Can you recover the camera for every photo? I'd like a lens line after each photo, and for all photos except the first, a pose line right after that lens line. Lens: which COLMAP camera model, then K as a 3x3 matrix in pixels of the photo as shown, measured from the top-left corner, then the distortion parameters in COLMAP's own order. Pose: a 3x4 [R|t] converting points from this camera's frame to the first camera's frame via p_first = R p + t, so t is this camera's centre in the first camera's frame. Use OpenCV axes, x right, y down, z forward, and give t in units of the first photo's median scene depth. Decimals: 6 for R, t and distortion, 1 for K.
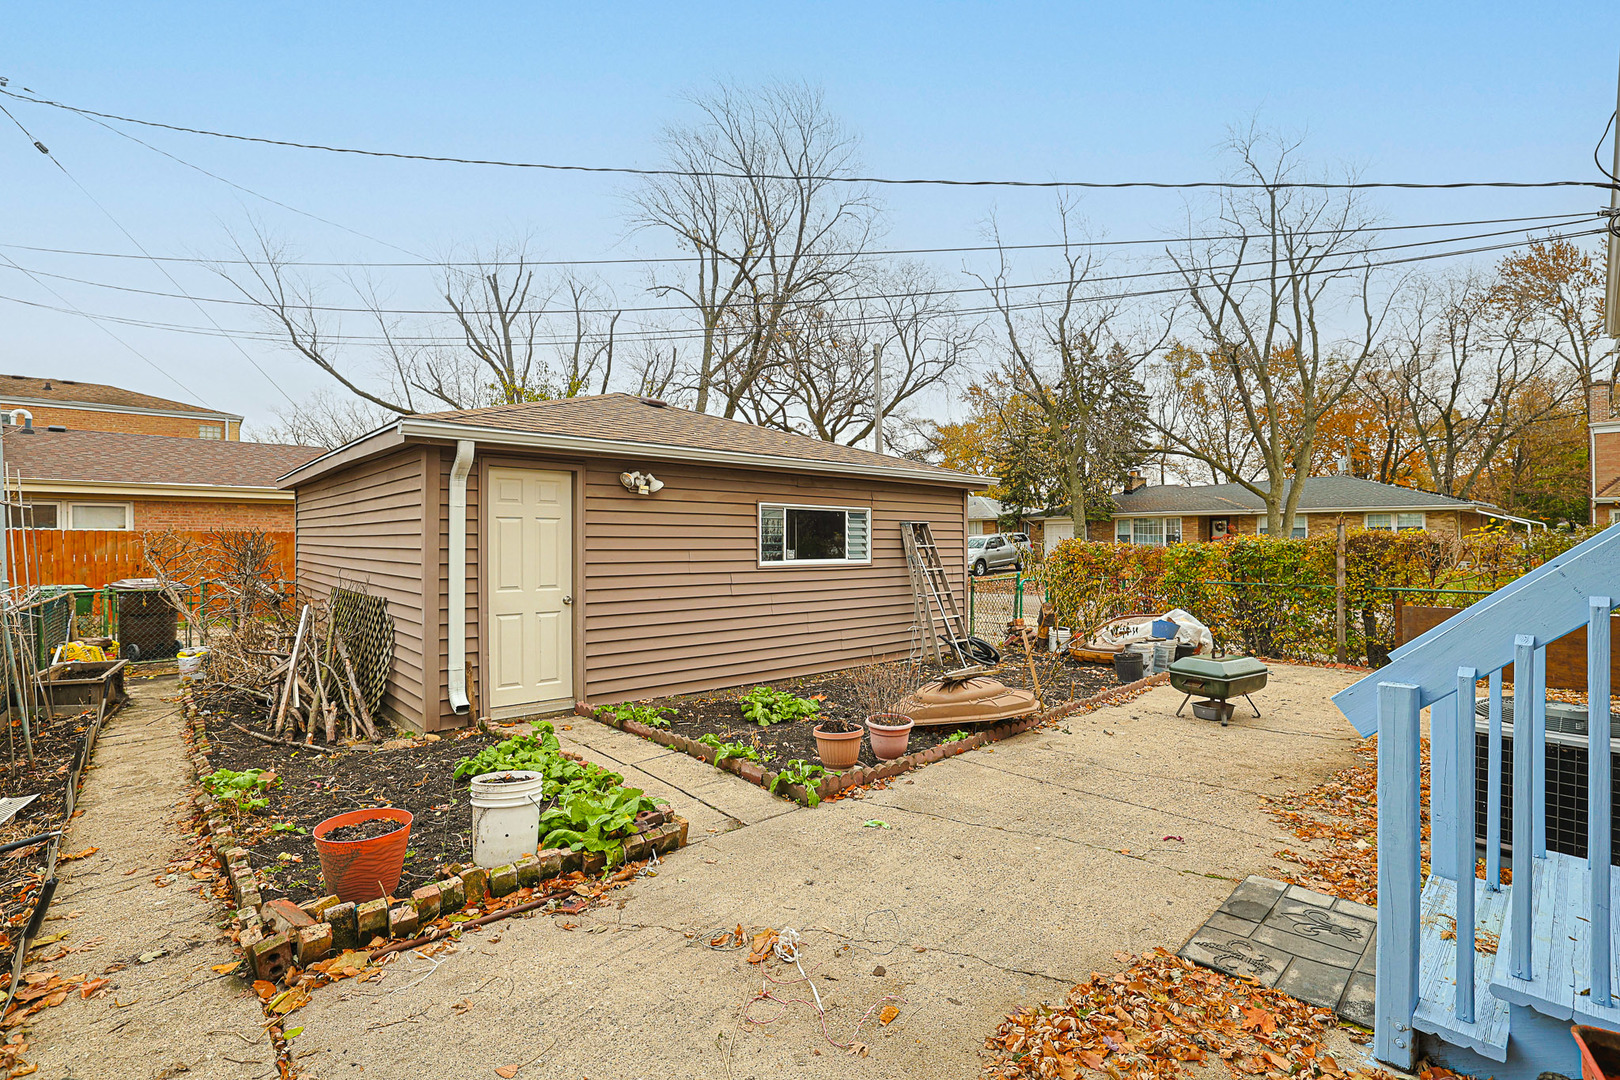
lens RADIAL K [[734.7, 0, 812.2], [0, 734.7, 540.9], [0, 0, 1]] dist [-0.051934, 0.019936]
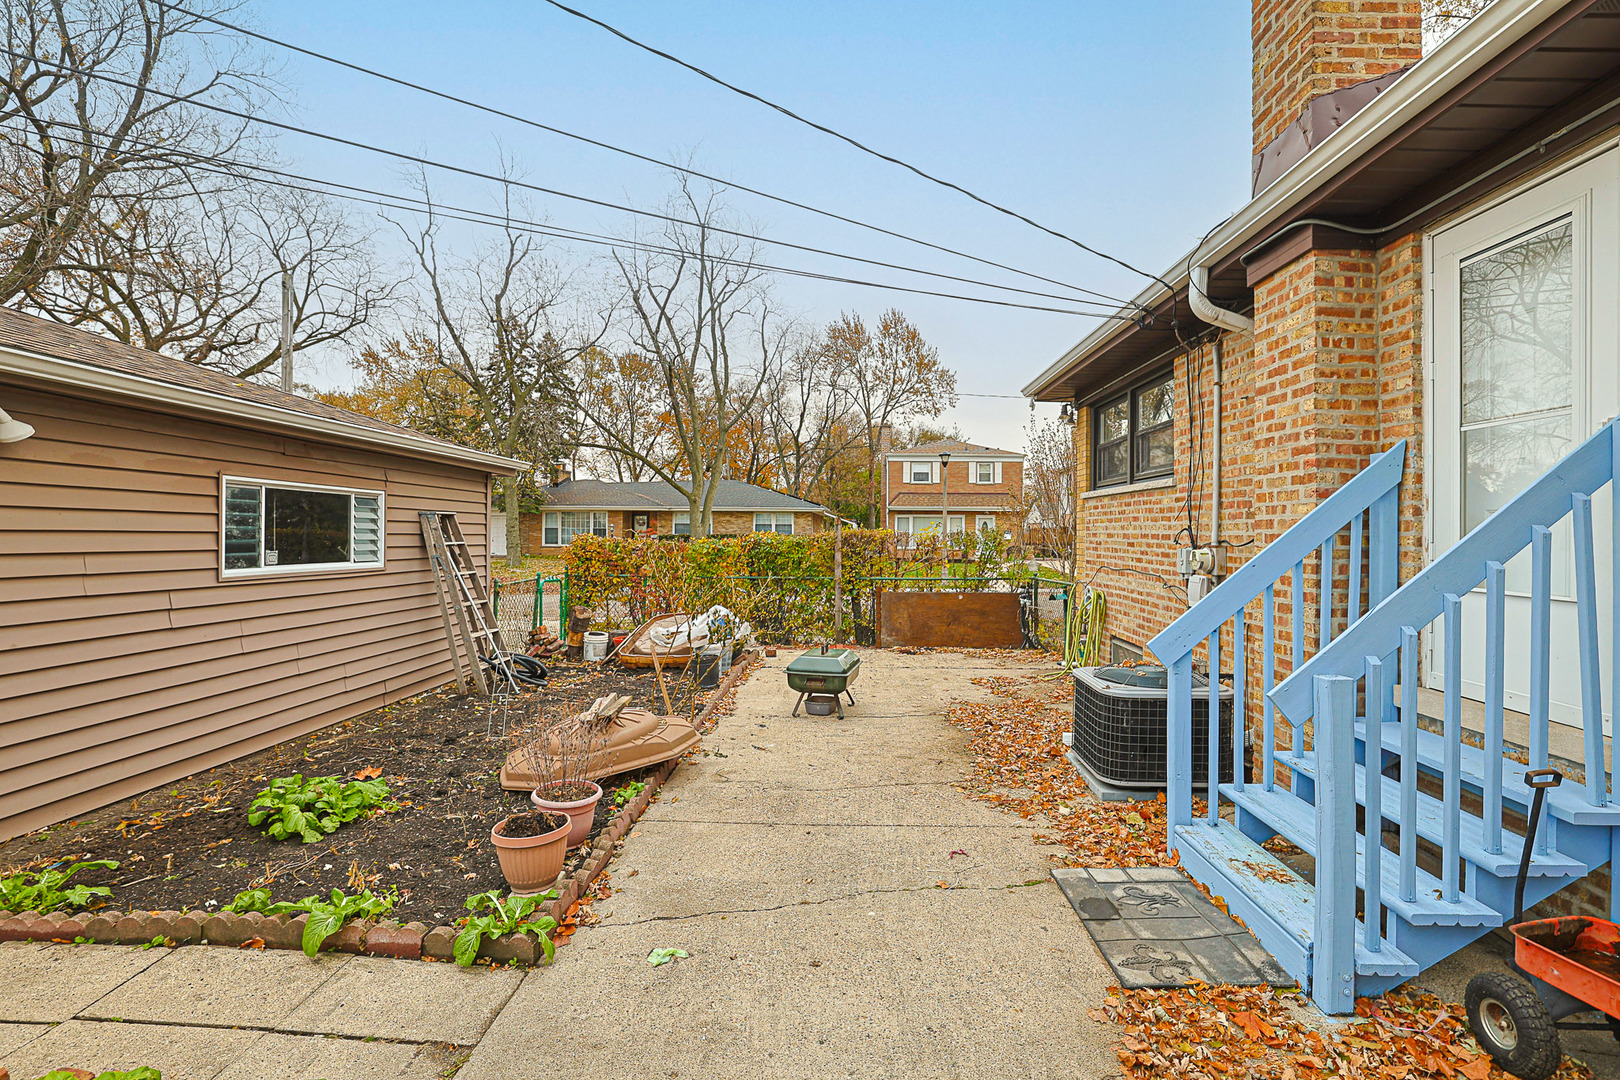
lens RADIAL K [[737.1, 0, 812.6], [0, 737.1, 533.5], [0, 0, 1]] dist [-0.052568, 0.019443]
pose [[0.697300, 0.006784, 0.716747, -0.140163], [-0.007677, 0.999969, -0.001997, -0.005056], [-0.716738, -0.004110, 0.697330, 0.192351]]
